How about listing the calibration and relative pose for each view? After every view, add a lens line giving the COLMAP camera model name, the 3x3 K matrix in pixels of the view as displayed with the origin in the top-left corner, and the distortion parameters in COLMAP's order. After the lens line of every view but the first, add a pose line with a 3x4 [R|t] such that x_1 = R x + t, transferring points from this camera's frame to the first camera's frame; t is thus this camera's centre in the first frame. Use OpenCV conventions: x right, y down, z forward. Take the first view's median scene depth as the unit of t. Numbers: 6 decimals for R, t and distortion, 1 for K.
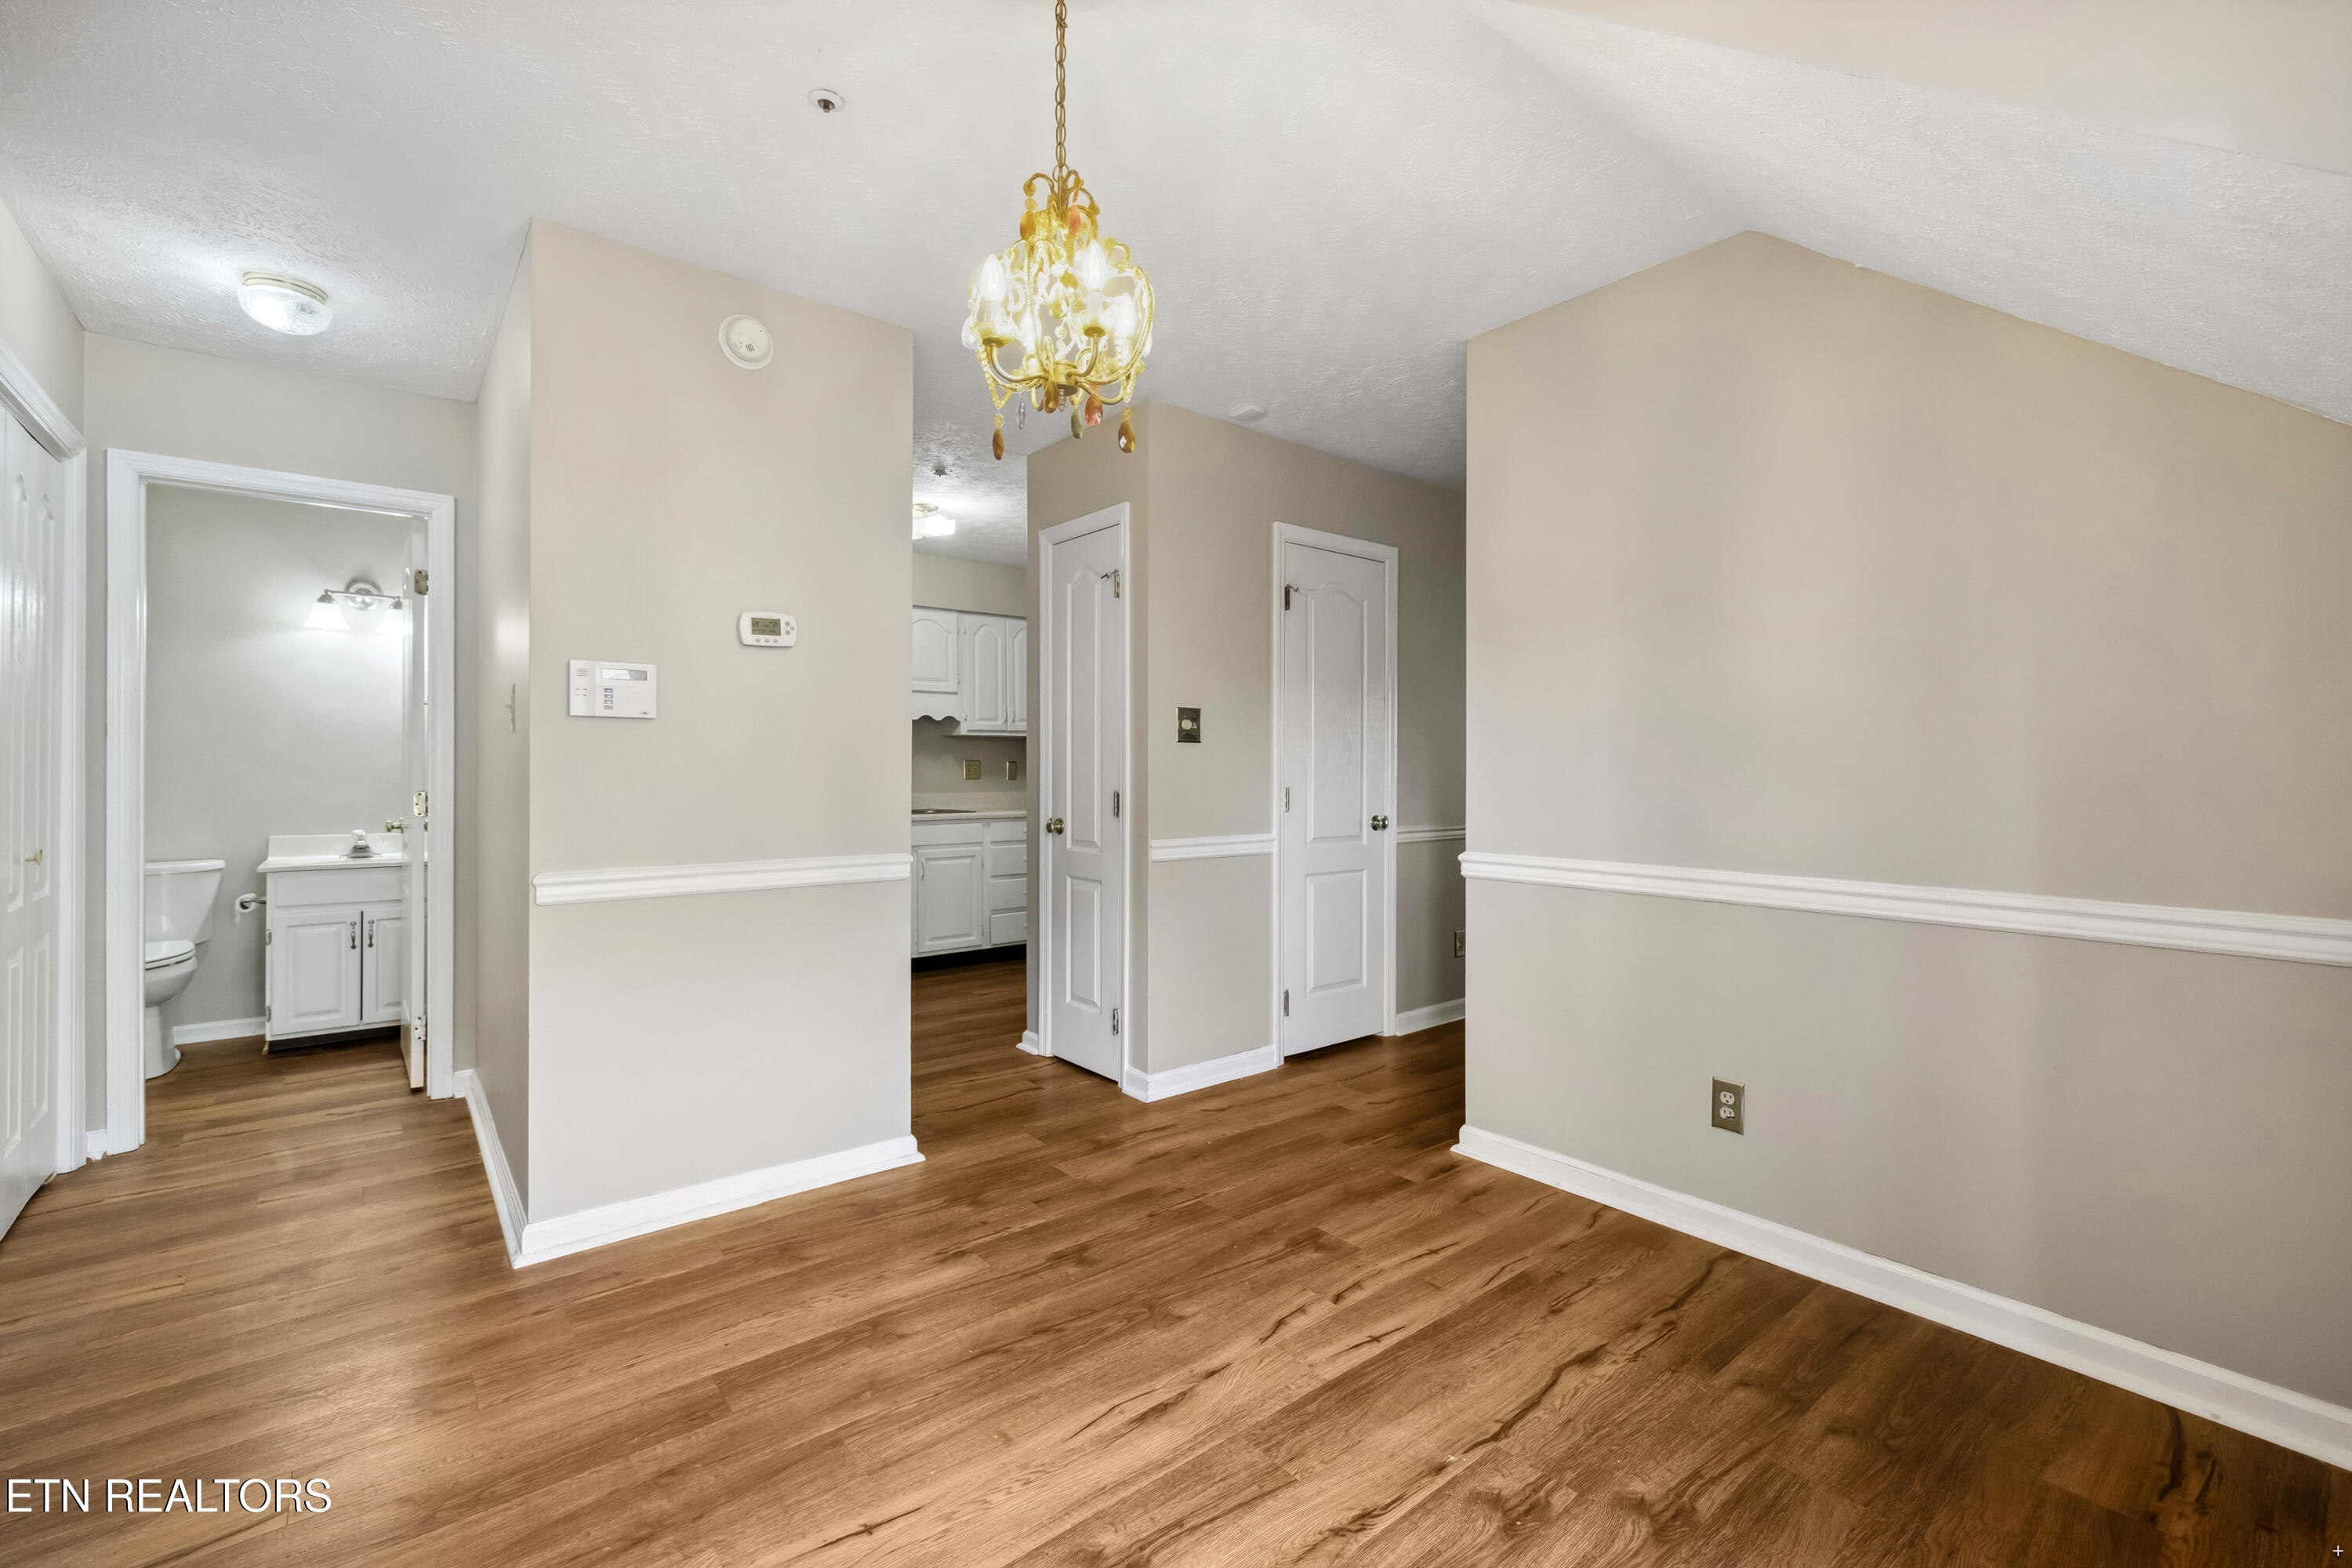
lens RADIAL K [[1008.0, 0, 1171.8], [0, 1008.0, 770.3], [0, 0, 1]] dist [-0.000894, 0.000184]
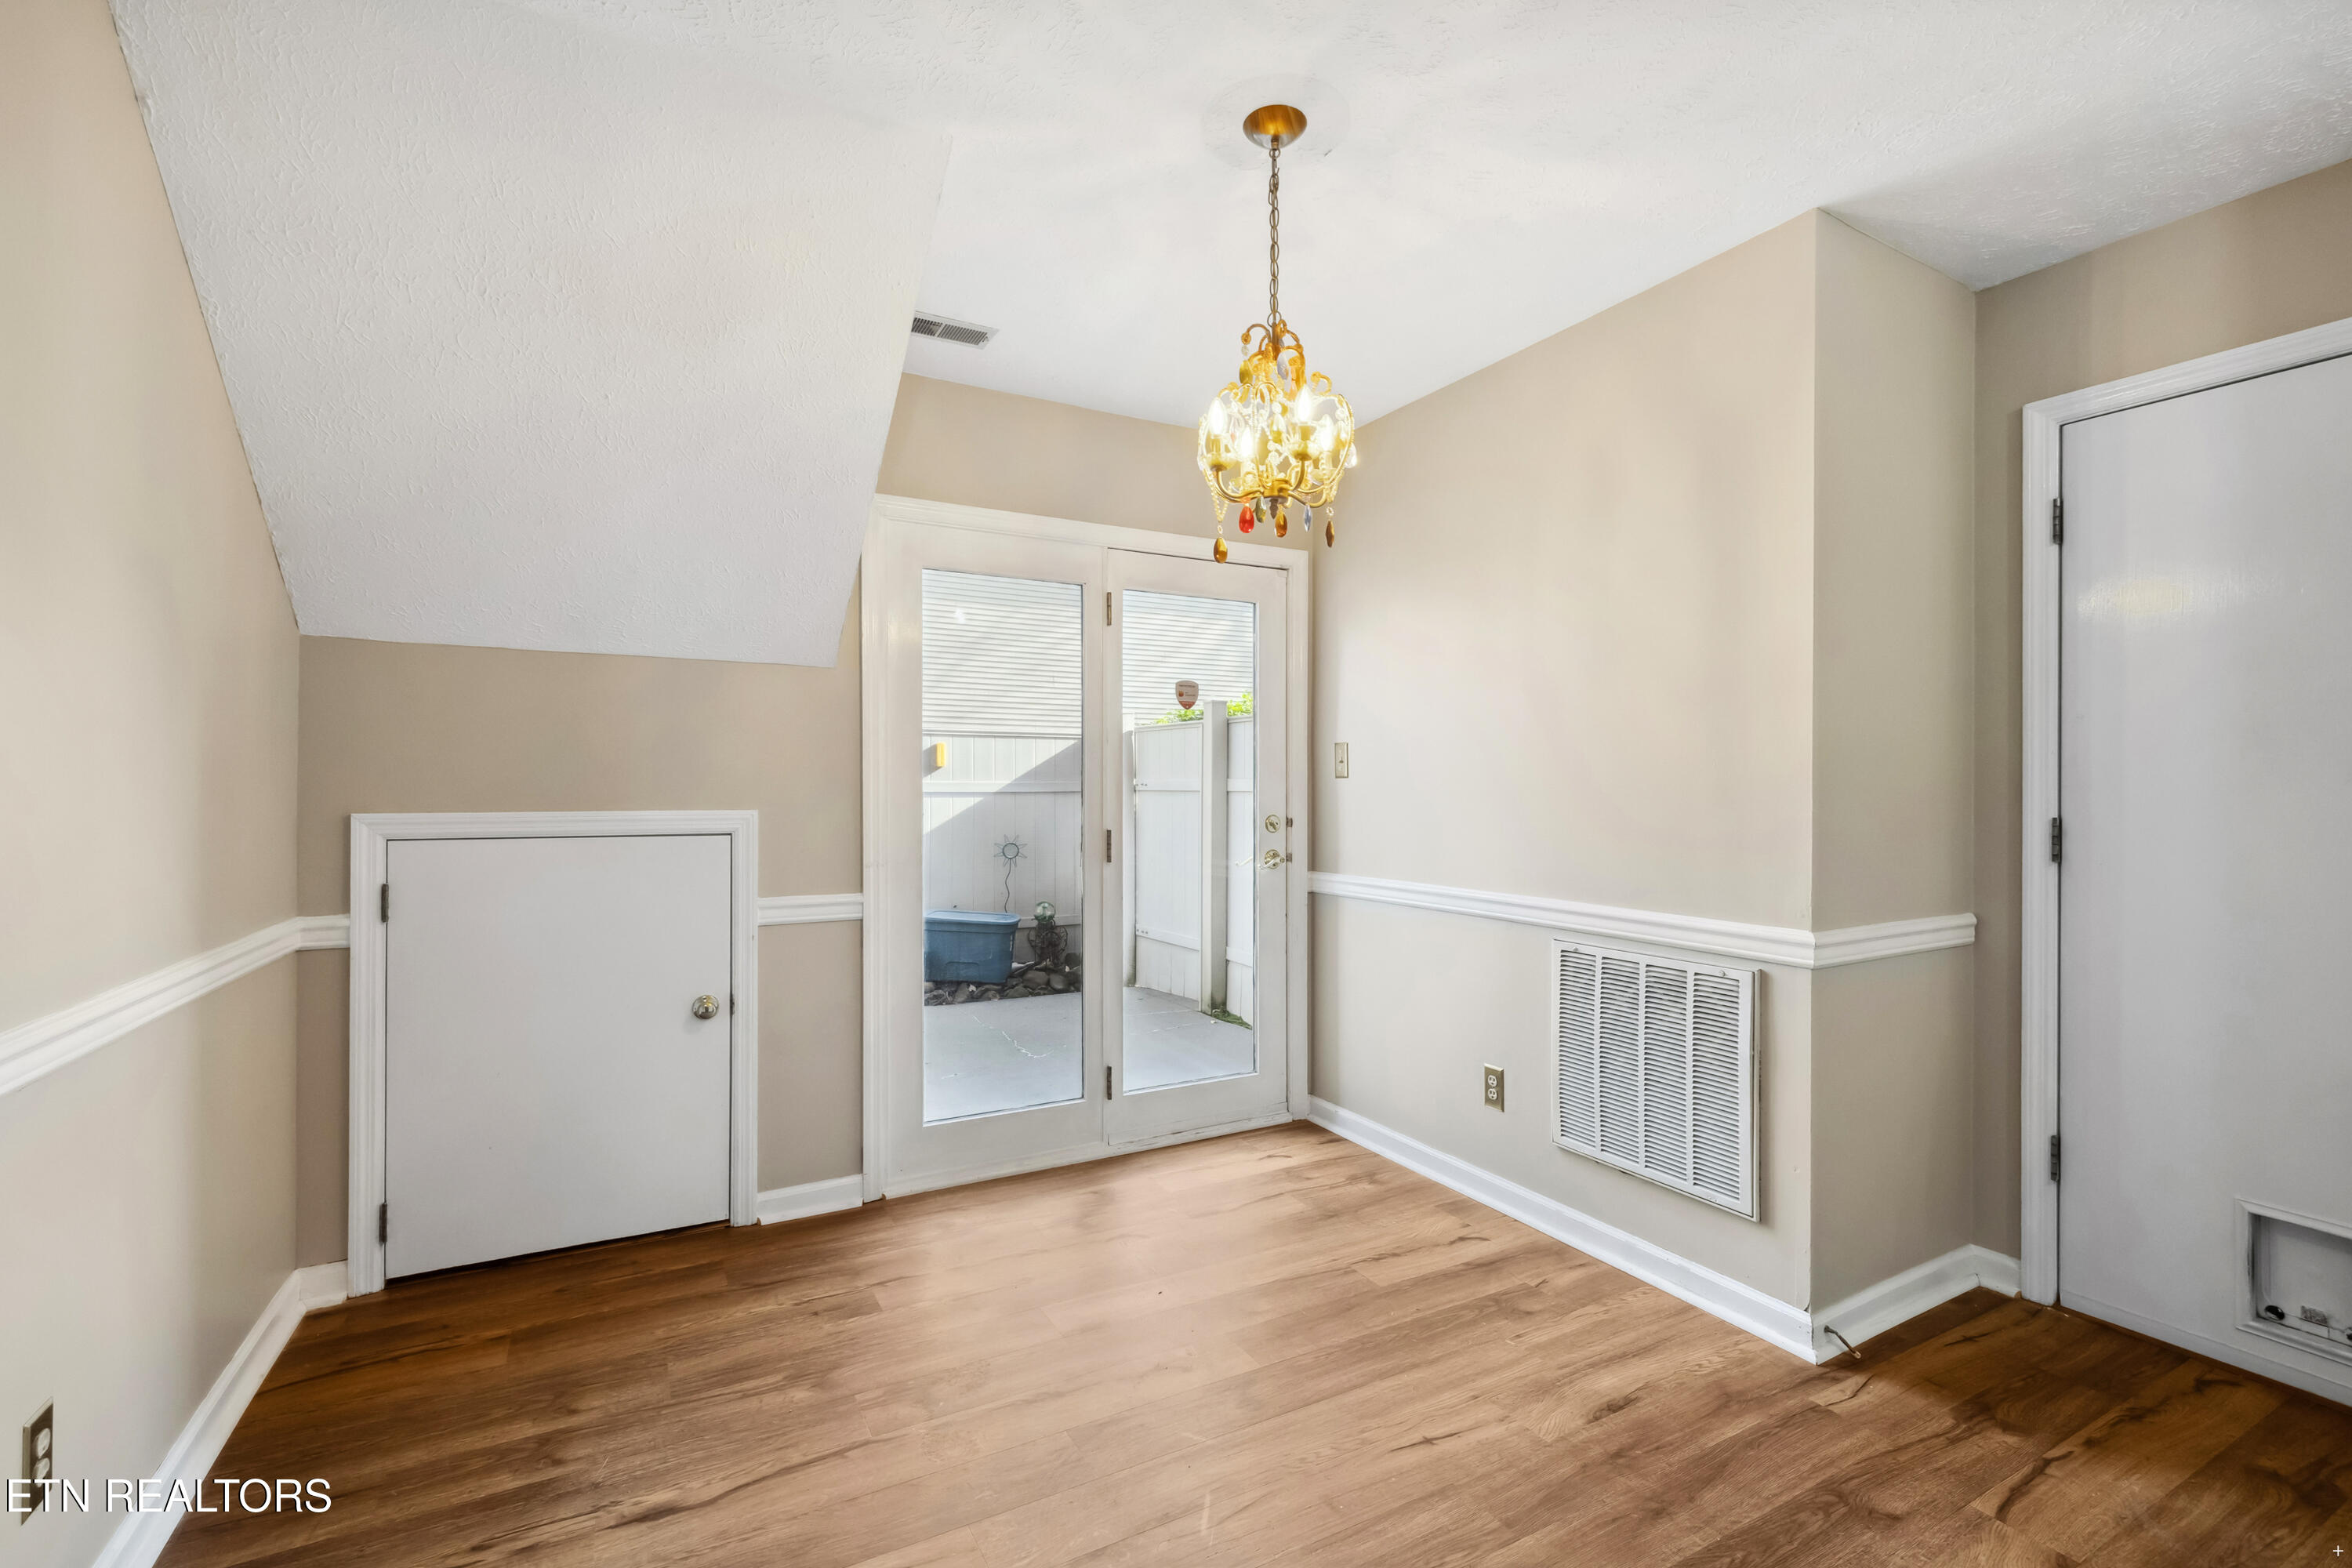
lens RADIAL K [[1008.0, 0, 1171.8], [0, 1008.0, 770.3], [0, 0, 1]] dist [-0.000894, 0.000184]
pose [[-0.983911, -0.001963, 0.178646, -0.192649], [-0.003413, 0.999964, -0.007810, -0.042005], [-0.178624, -0.008294, -0.983882, 2.061120]]
